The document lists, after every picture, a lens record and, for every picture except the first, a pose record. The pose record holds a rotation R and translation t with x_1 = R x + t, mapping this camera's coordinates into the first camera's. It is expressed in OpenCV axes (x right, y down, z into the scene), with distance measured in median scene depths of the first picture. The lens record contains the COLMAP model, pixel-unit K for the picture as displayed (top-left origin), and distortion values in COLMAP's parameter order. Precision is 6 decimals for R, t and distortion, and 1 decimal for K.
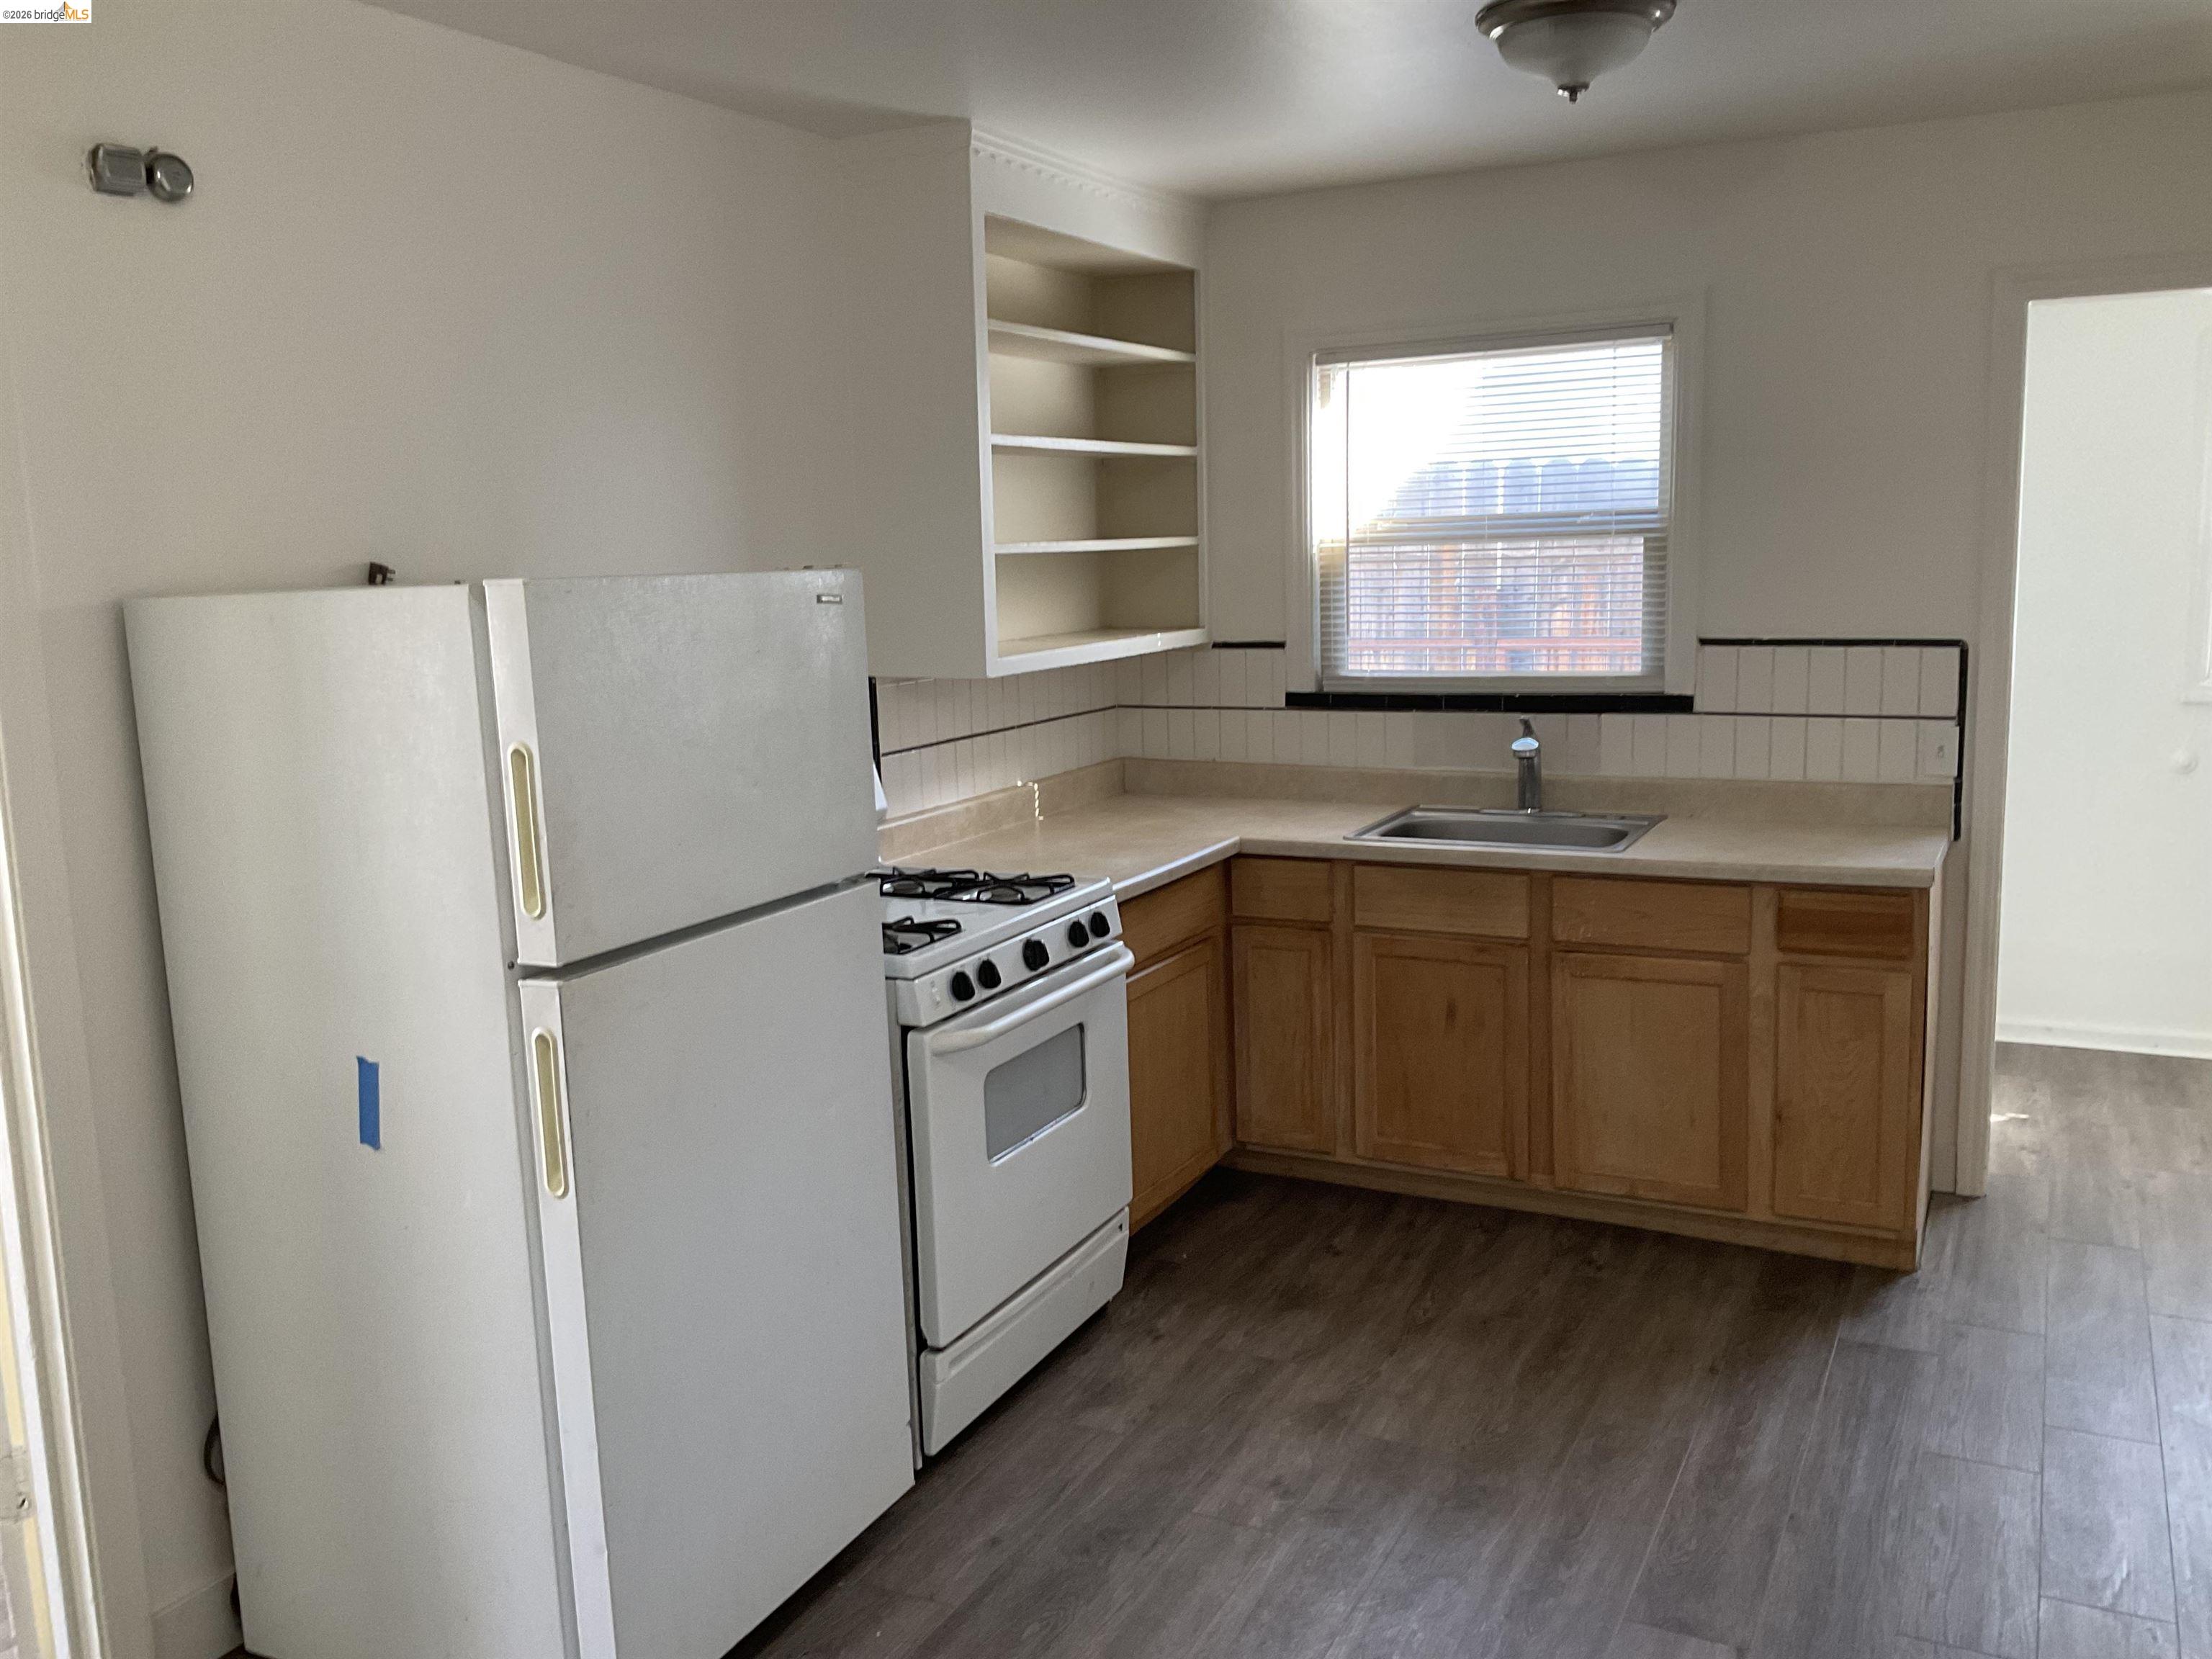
lens RADIAL K [[1830.7, 0, 1112.2], [0, 1830.7, 817.9], [0, 0, 1]] dist [0.052294, -0.100870]
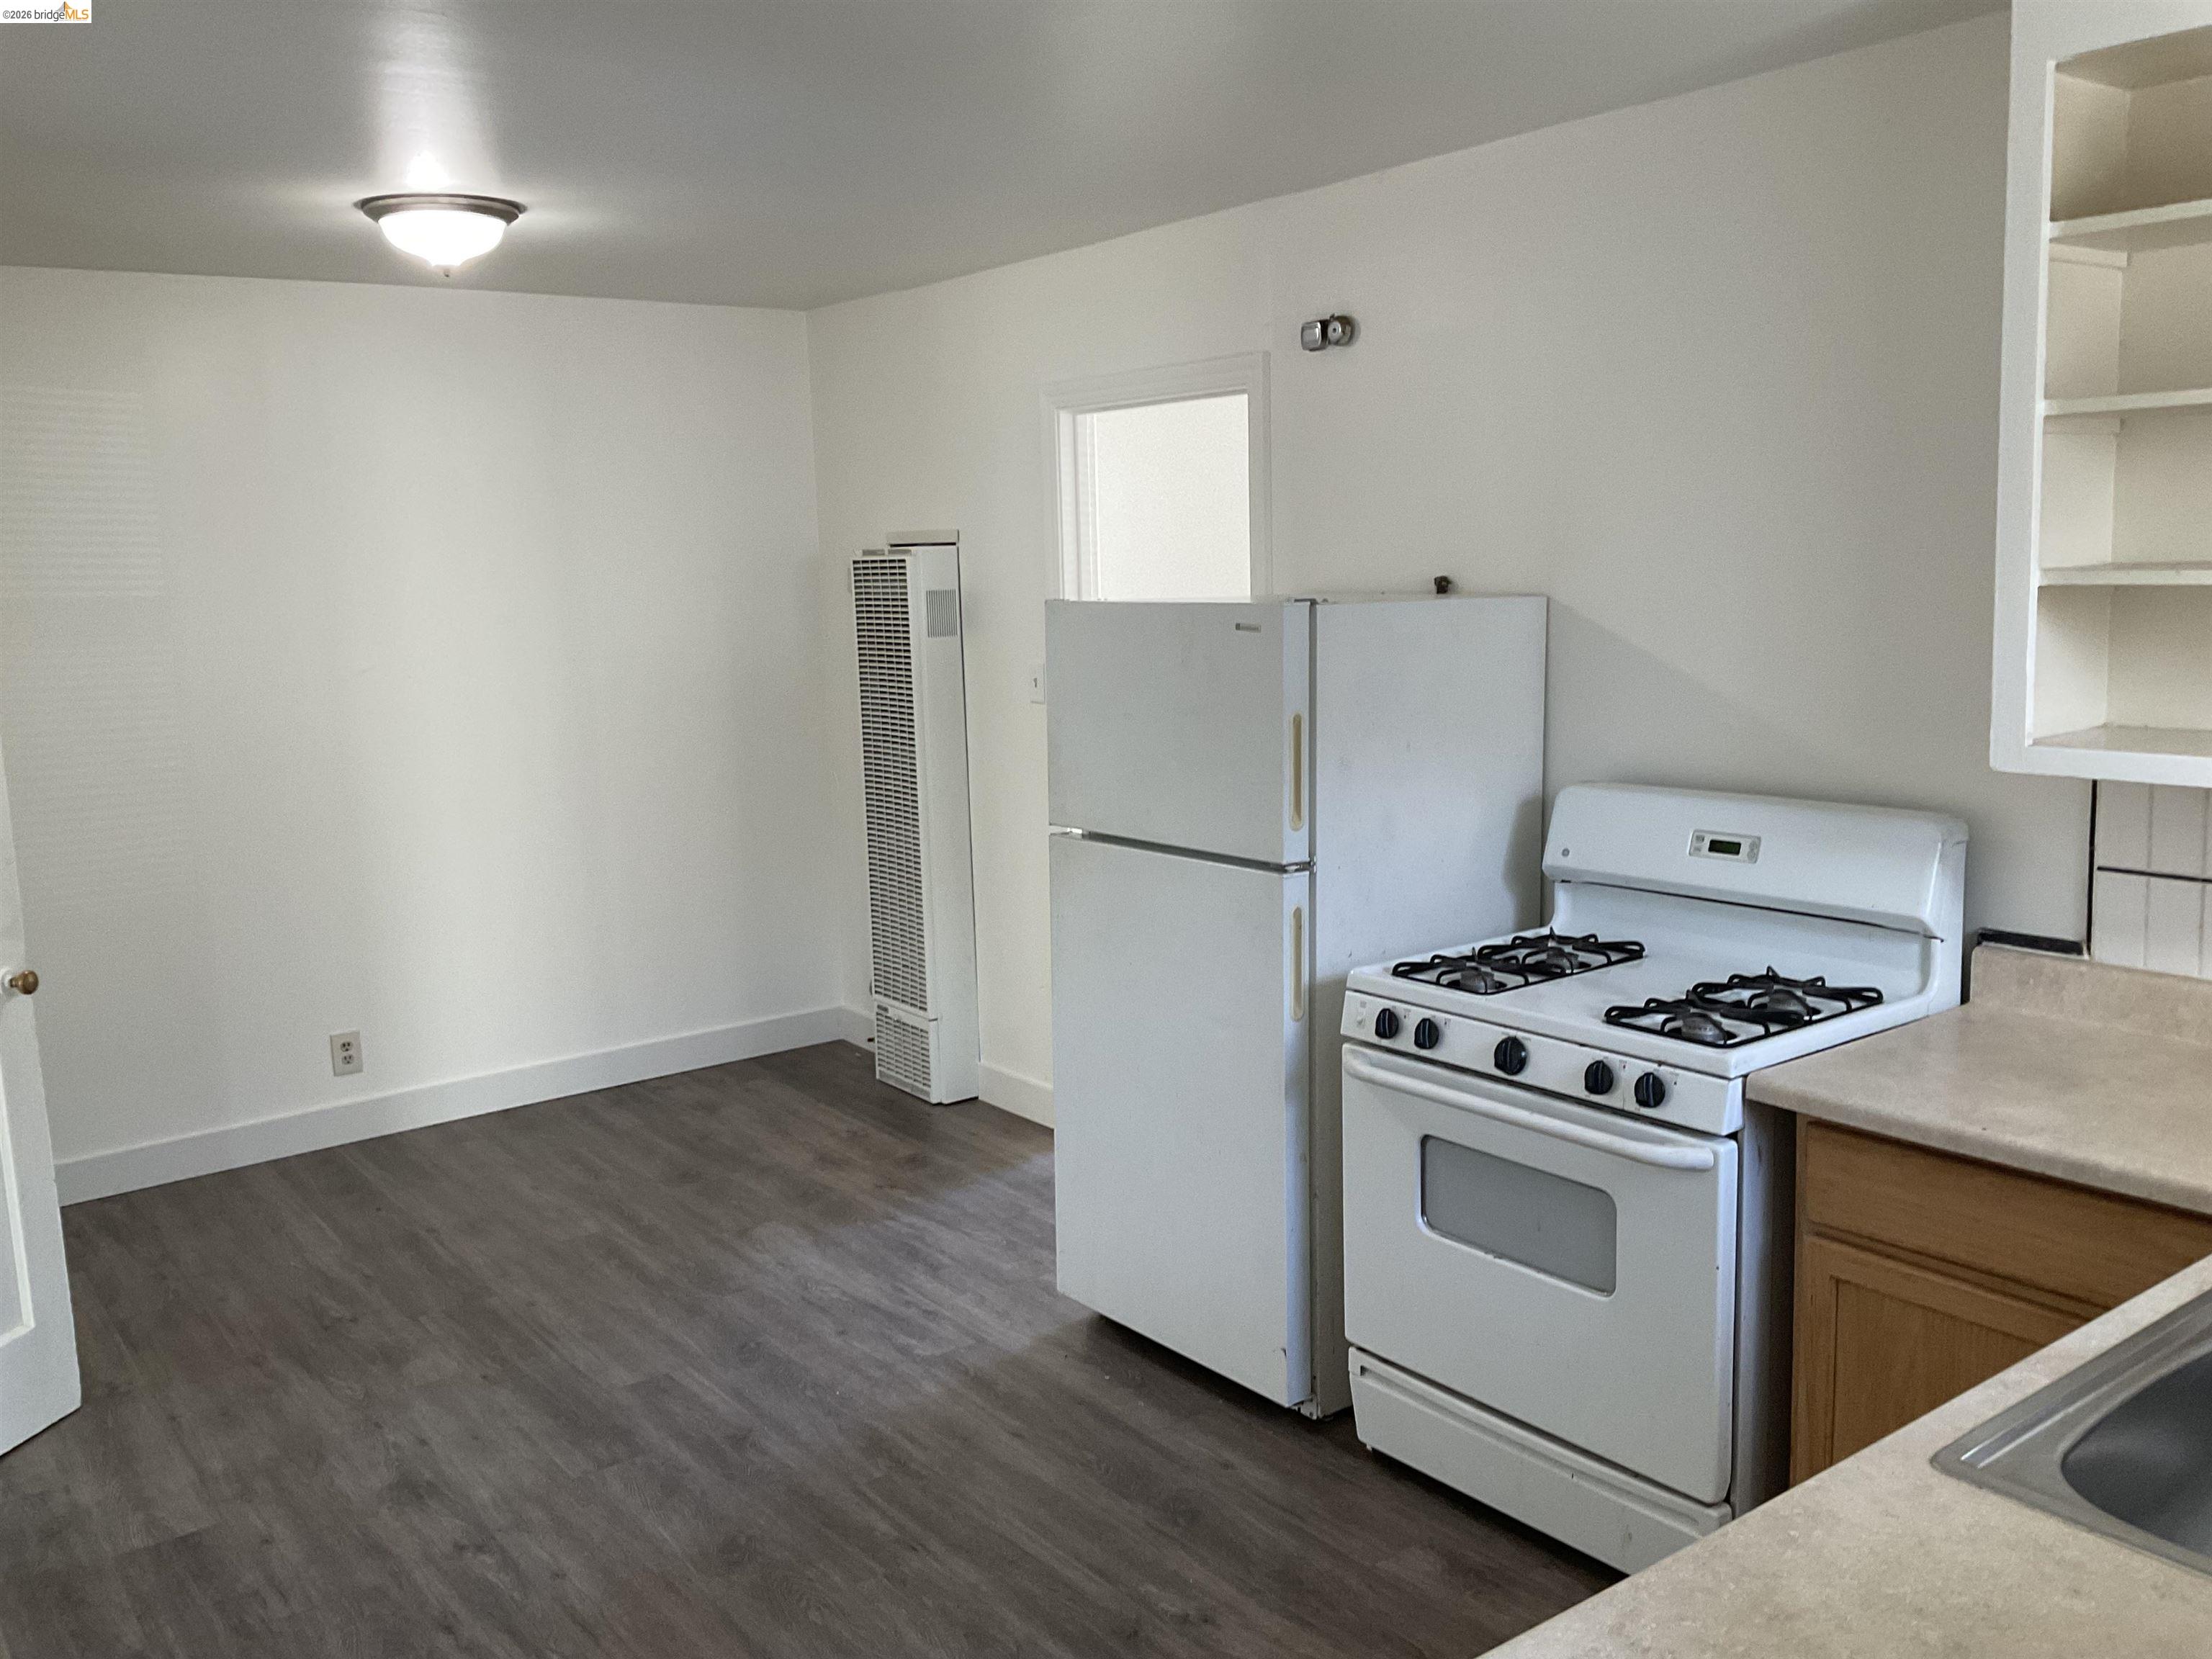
lens RADIAL K [[1830.7, 0, 1111.2], [0, 1830.7, 841.9], [0, 0, 1]] dist [0.052294, -0.100870]
pose [[-0.439978, 0.178630, -0.880063, 0.827200], [-0.091253, 0.966050, 0.241704, -0.226994], [0.893360, 0.186653, -0.408740, 1.224023]]
